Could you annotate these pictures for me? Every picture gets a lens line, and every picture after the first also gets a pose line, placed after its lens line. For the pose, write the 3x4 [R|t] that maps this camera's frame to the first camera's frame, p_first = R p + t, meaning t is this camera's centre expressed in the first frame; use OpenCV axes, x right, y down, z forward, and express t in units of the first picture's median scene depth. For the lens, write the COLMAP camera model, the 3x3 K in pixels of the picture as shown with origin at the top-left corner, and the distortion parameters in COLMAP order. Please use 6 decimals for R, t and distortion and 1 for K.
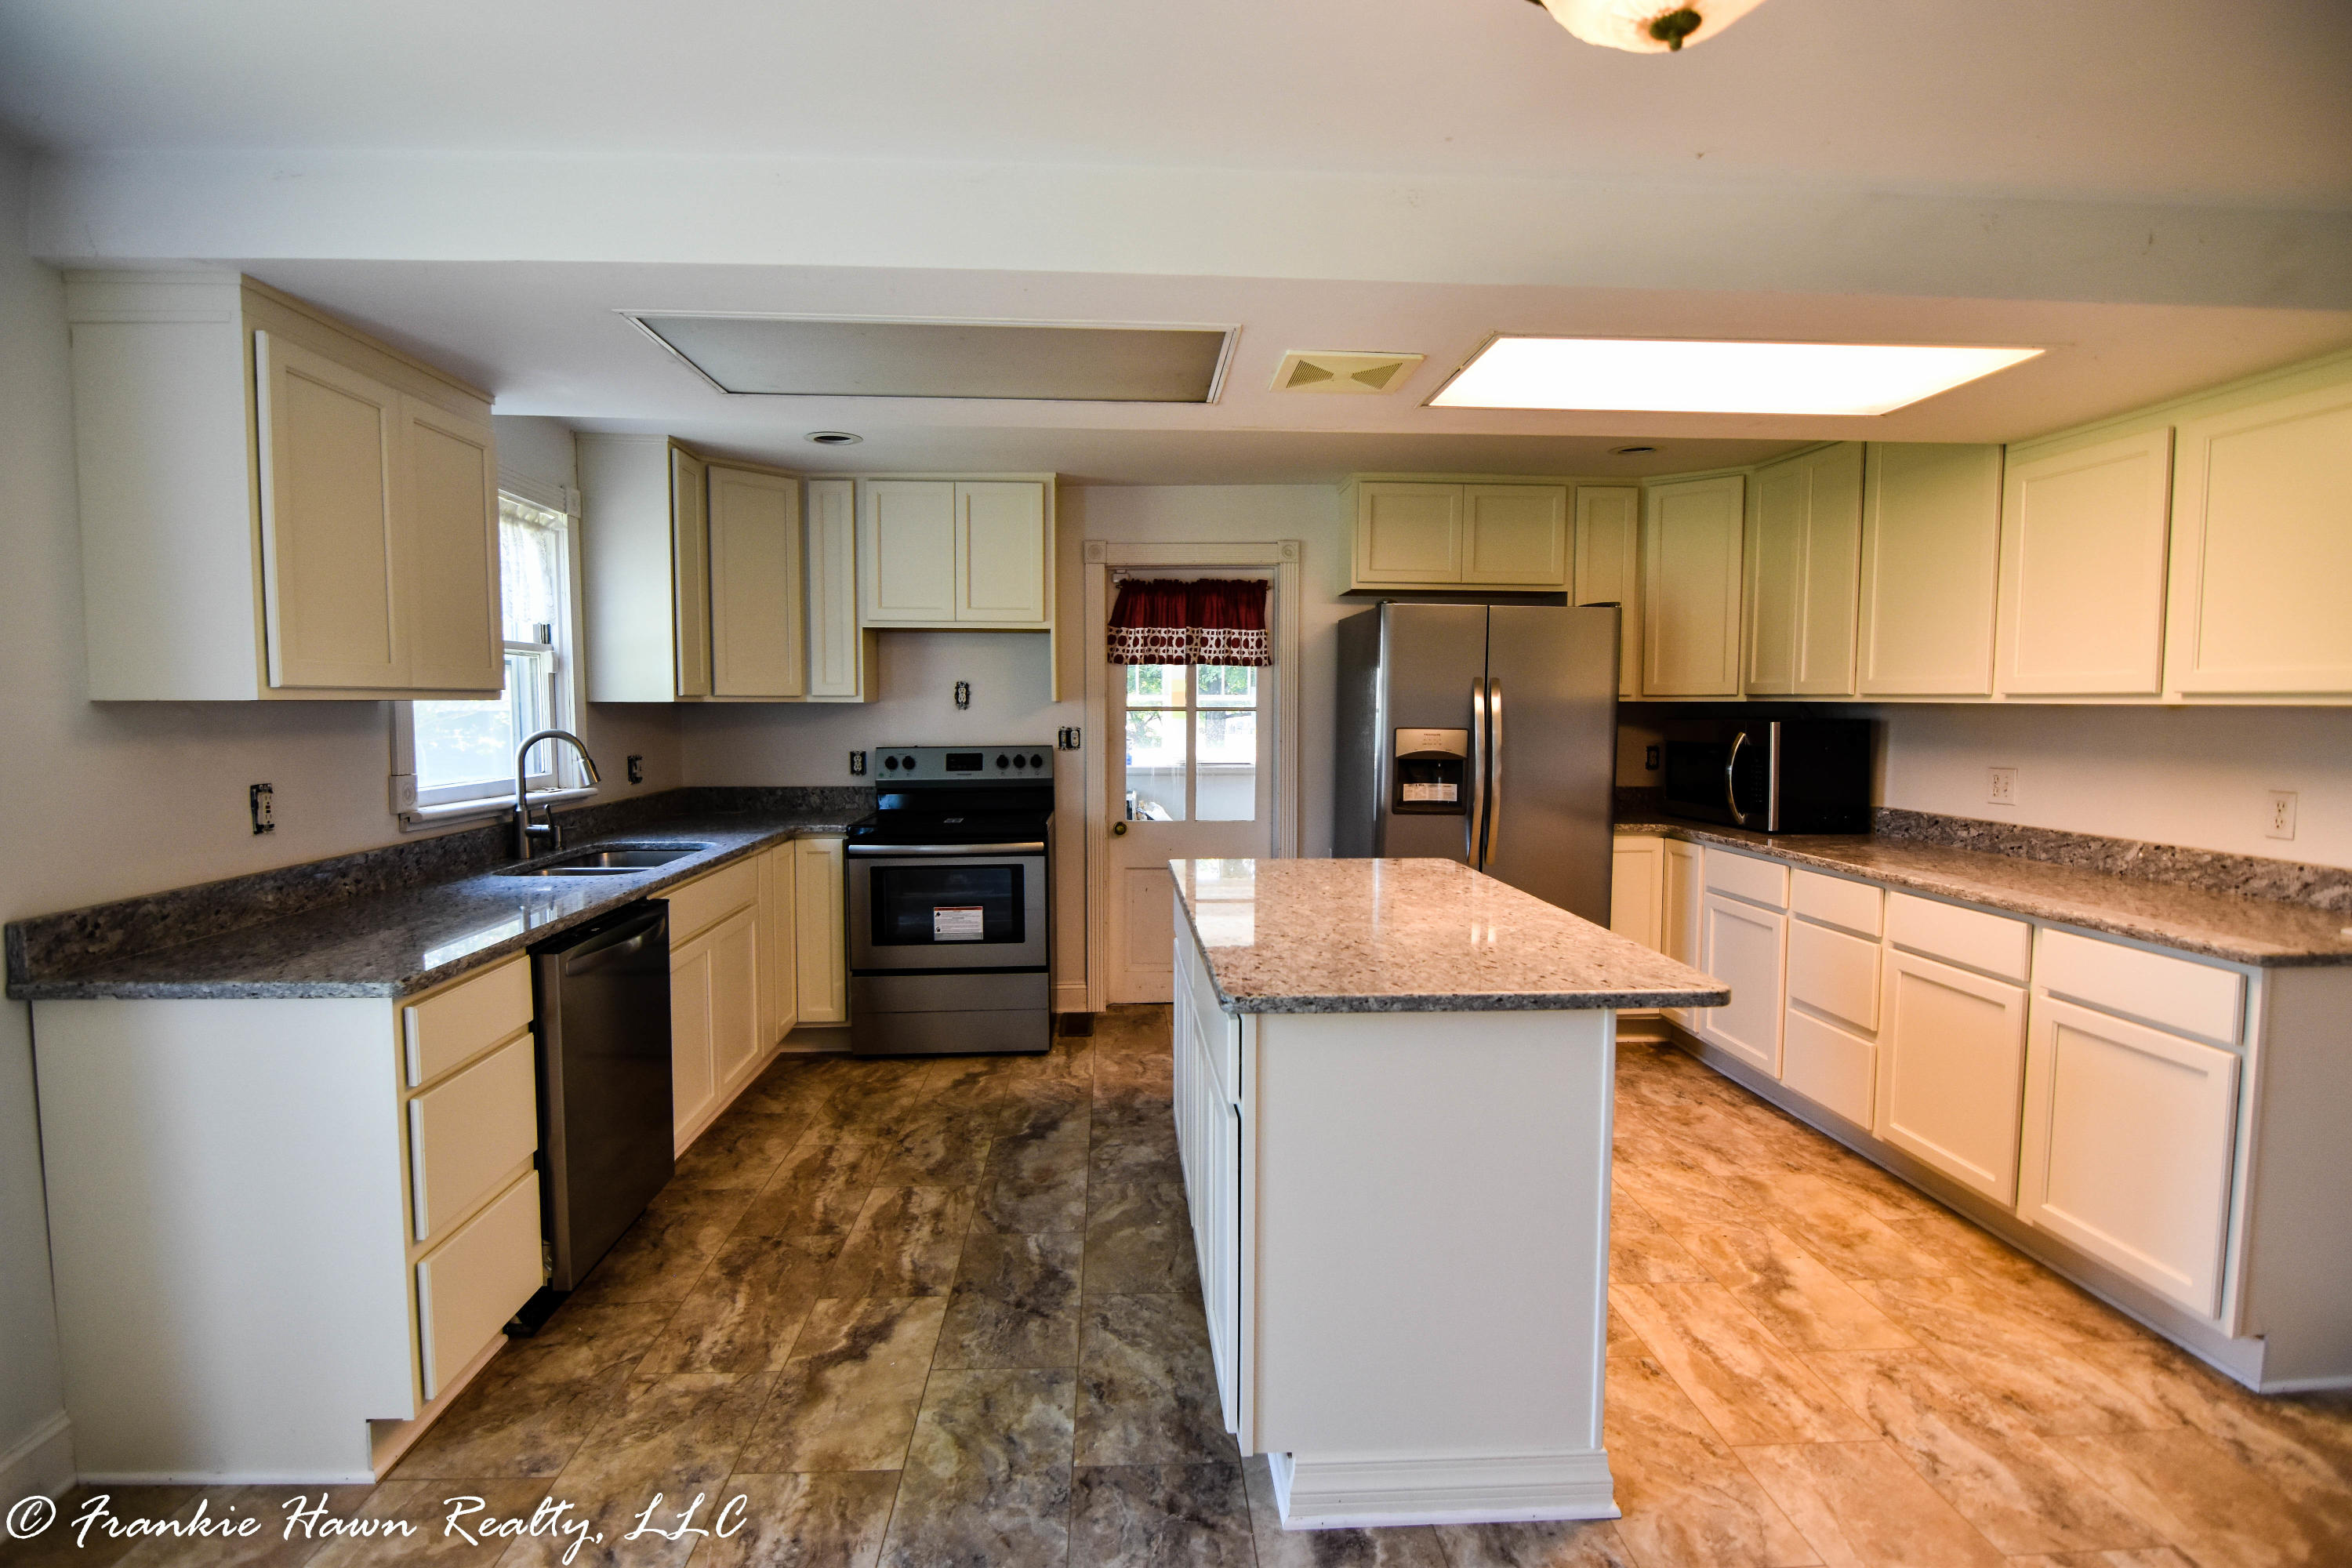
lens RADIAL K [[1144.1, 0, 1169.6], [0, 1144.1, 783.3], [0, 0, 1]] dist [-0.008547, -0.008987]
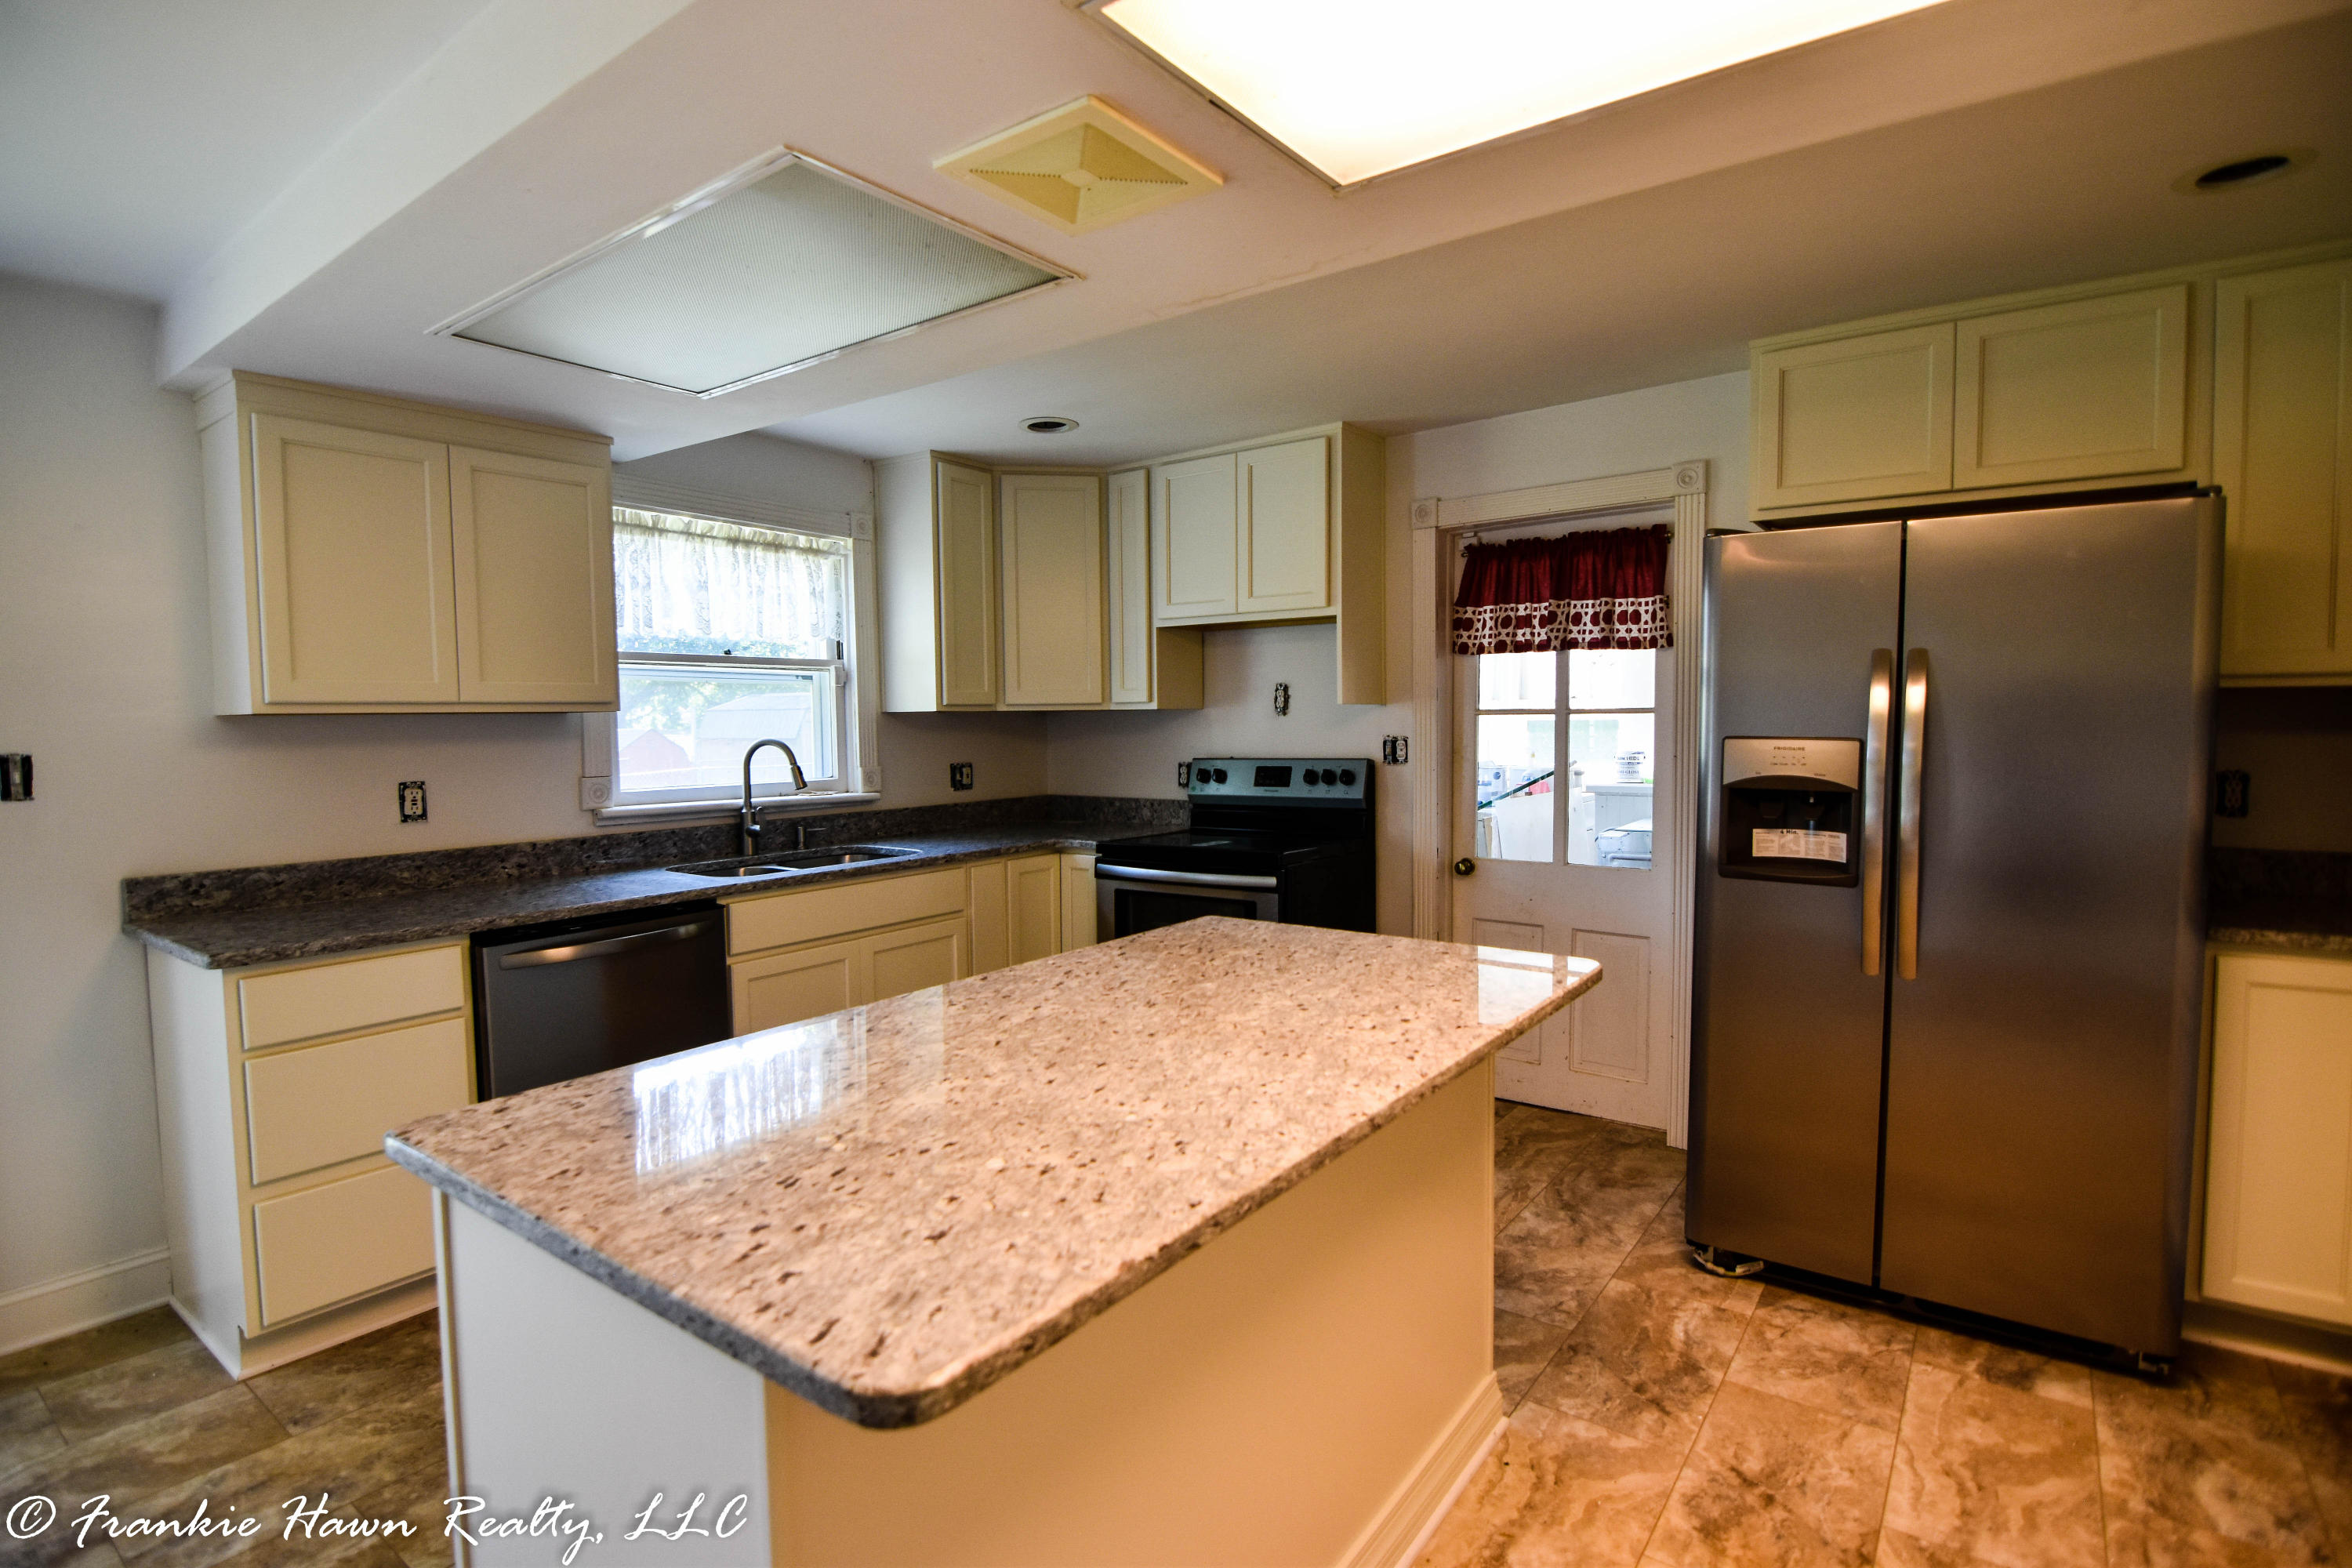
lens RADIAL K [[1144.1, 0, 1166.9], [0, 1144.1, 782.4], [0, 0, 1]] dist [-0.008547, -0.008987]
pose [[0.766820, 0.025732, -0.641346, 0.382578], [-0.031311, 0.999506, 0.002665, -0.017133], [0.641098, 0.018038, 0.767247, 0.354318]]
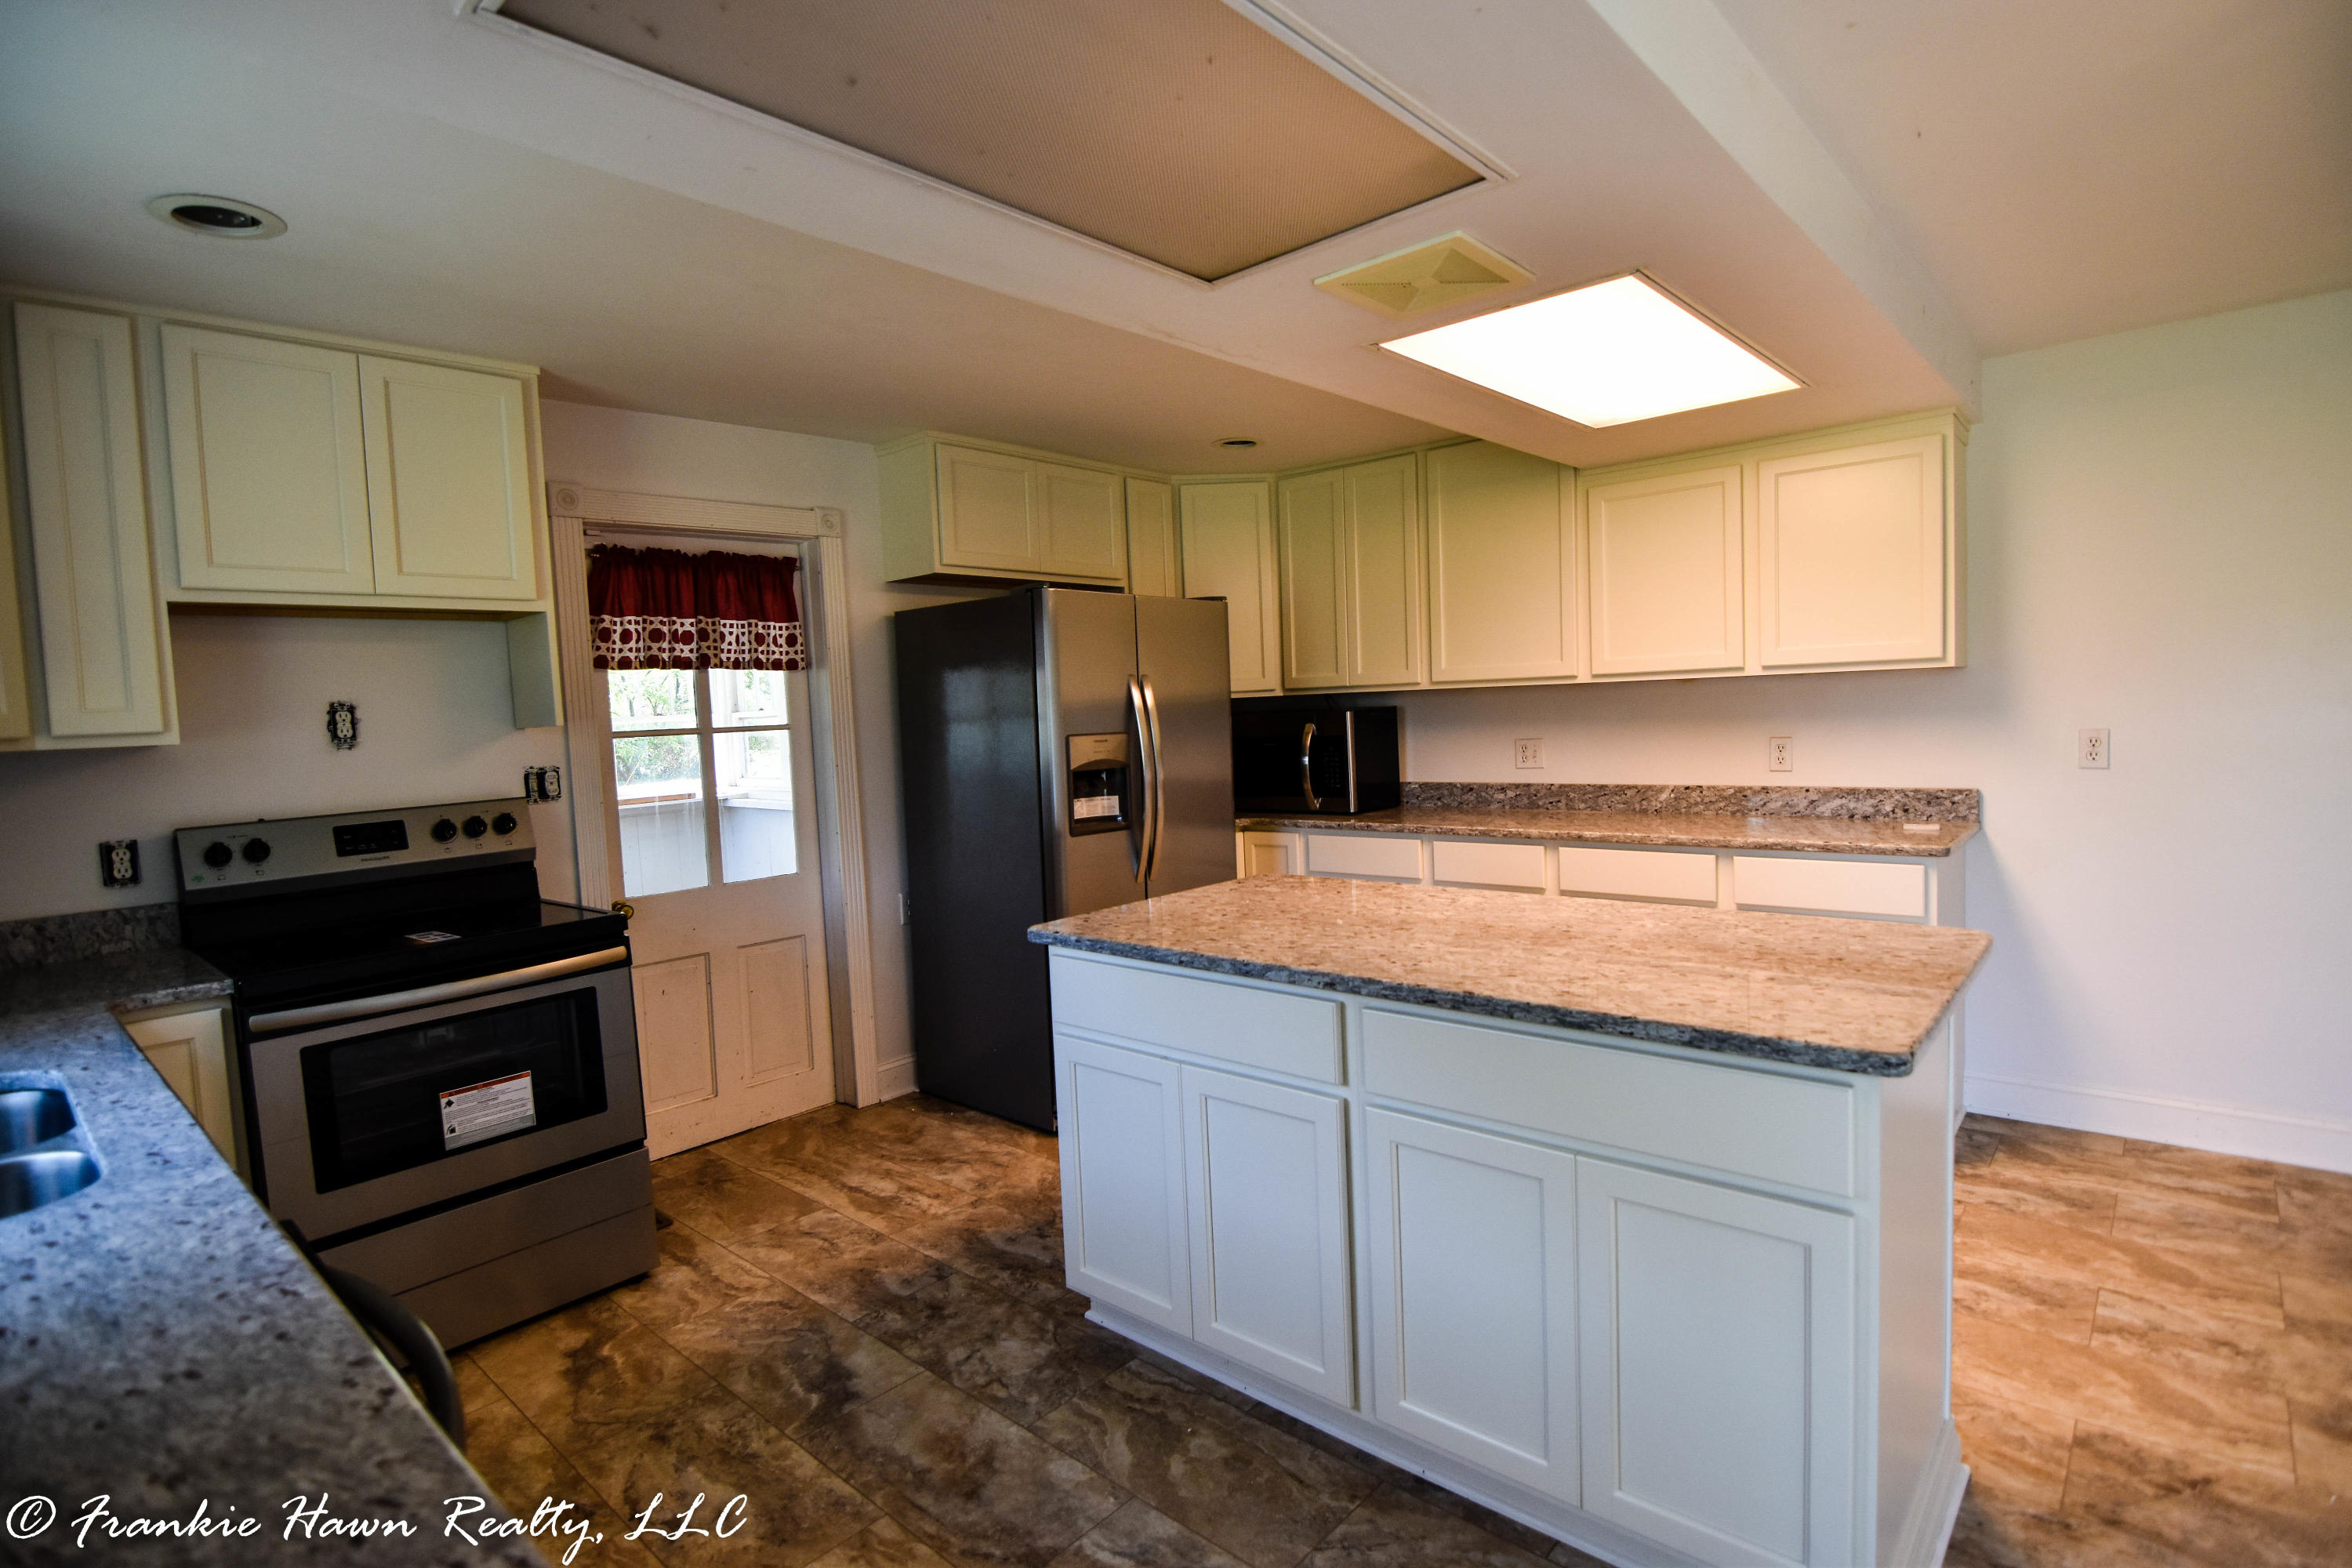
lens RADIAL K [[1144.1, 0, 1173.6], [0, 1144.1, 783.2], [0, 0, 1]] dist [-0.008547, -0.008987]
pose [[0.705439, -0.080503, 0.704184, -0.365129], [0.094372, 0.995351, 0.019250, -0.023298], [-0.702460, 0.052876, 0.709756, 0.364686]]
